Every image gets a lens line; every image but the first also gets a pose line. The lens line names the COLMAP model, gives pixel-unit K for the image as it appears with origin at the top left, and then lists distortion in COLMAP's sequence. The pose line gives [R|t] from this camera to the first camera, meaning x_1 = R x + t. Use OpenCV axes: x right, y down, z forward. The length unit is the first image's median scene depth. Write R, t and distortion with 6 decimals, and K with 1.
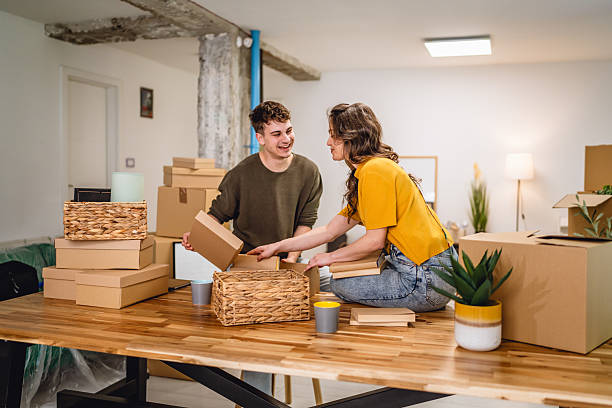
lens RADIAL K [[653.1, 0, 306.8], [0, 653.1, 208.5], [0, 0, 1]] dist [0.017821, 0.000000]
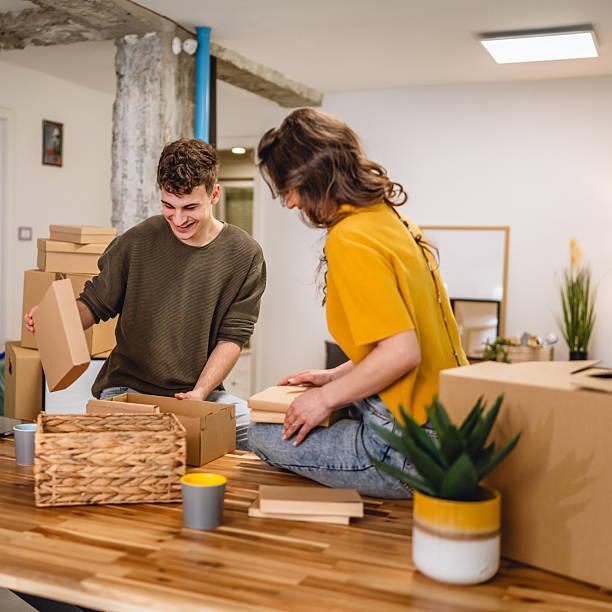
lens RADIAL K [[883.0, 0, 305.5], [0, 883.0, 301.4], [0, 0, 1]] dist [0.007284, 0.000000]
pose [[0.986046, 0.019173, -0.165367, 0.186106], [-0.018857, 0.999816, 0.003478, -0.011286], [0.165403, -0.000311, 0.986226, 0.186386]]
